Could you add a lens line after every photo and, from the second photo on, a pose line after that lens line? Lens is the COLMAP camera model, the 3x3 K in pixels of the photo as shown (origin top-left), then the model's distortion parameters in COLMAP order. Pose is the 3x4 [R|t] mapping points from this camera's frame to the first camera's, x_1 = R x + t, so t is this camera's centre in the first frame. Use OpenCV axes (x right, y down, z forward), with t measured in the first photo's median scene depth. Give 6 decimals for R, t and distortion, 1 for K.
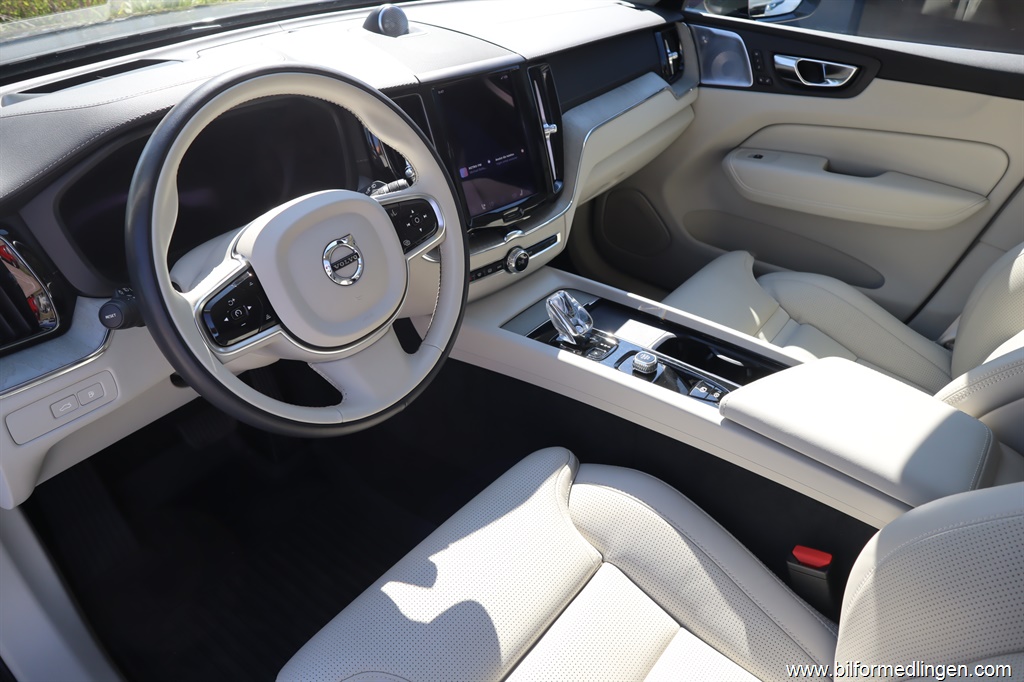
lens RADIAL K [[706.7, 0, 512.0], [0, 706.7, 341.0], [0, 0, 1]] dist [-0.107966, 0.063238]
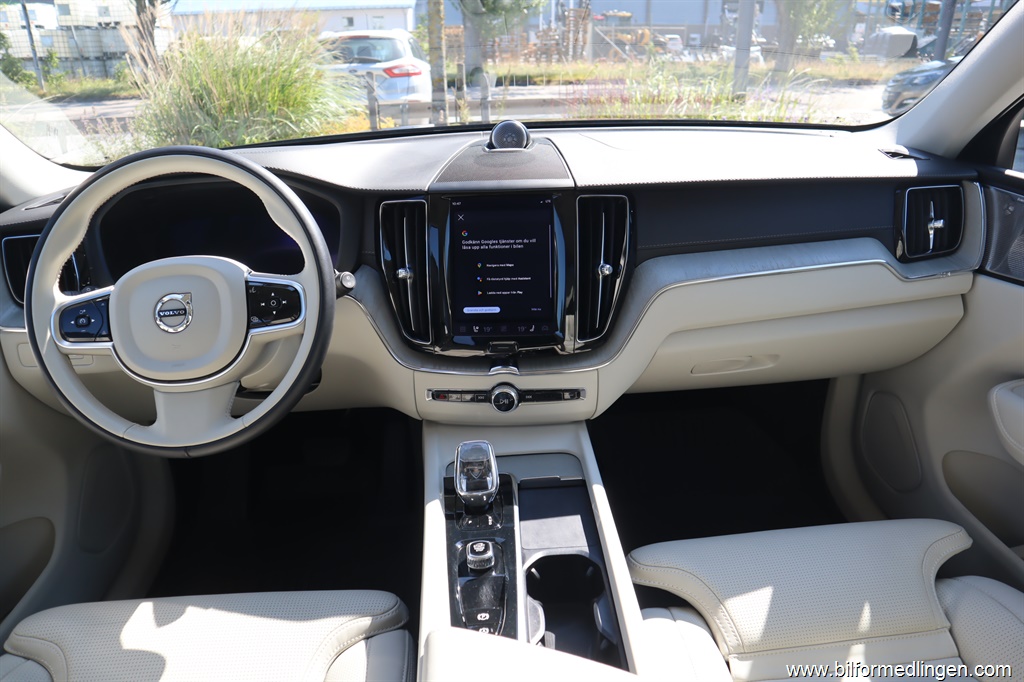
lens RADIAL K [[706.7, 0, 512.0], [0, 706.7, 341.0], [0, 0, 1]] dist [-0.107966, 0.063238]
pose [[0.667582, 0.254078, -0.699842, 0.680694], [-0.376833, 0.925989, -0.023282, -0.180035], [0.642130, 0.279266, 0.713918, 0.380513]]
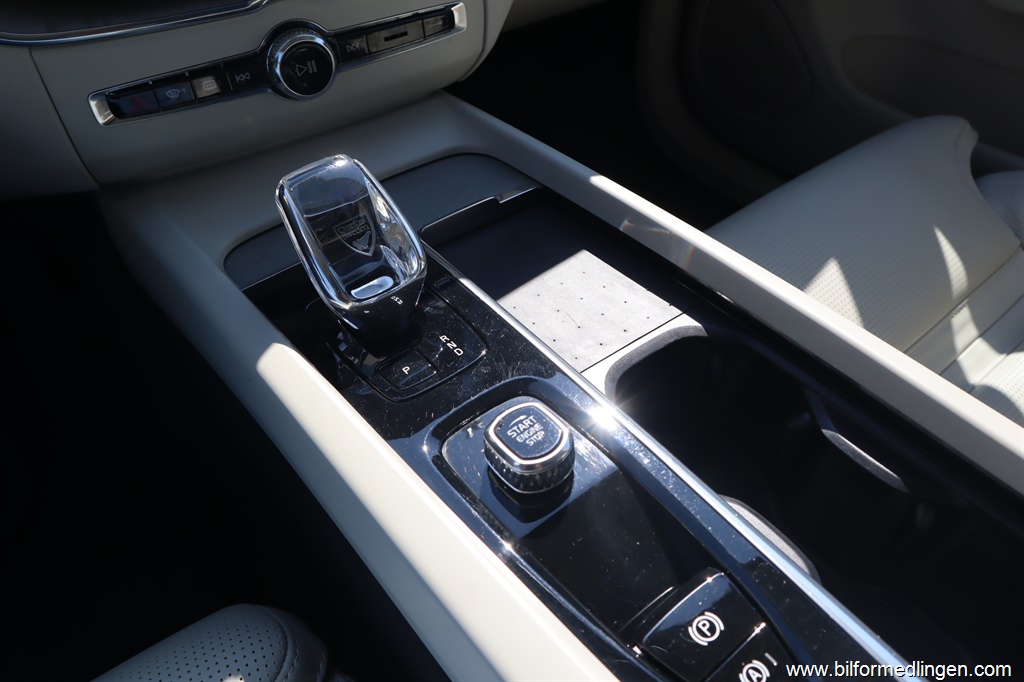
lens RADIAL K [[706.7, 0, 512.0], [0, 706.7, 341.0], [0, 0, 1]] dist [-0.107966, 0.063238]
pose [[0.973579, 0.139002, -0.181172, 0.216714], [-0.104361, 0.976529, 0.188415, -0.055725], [0.203110, -0.164529, 0.965234, 0.713238]]
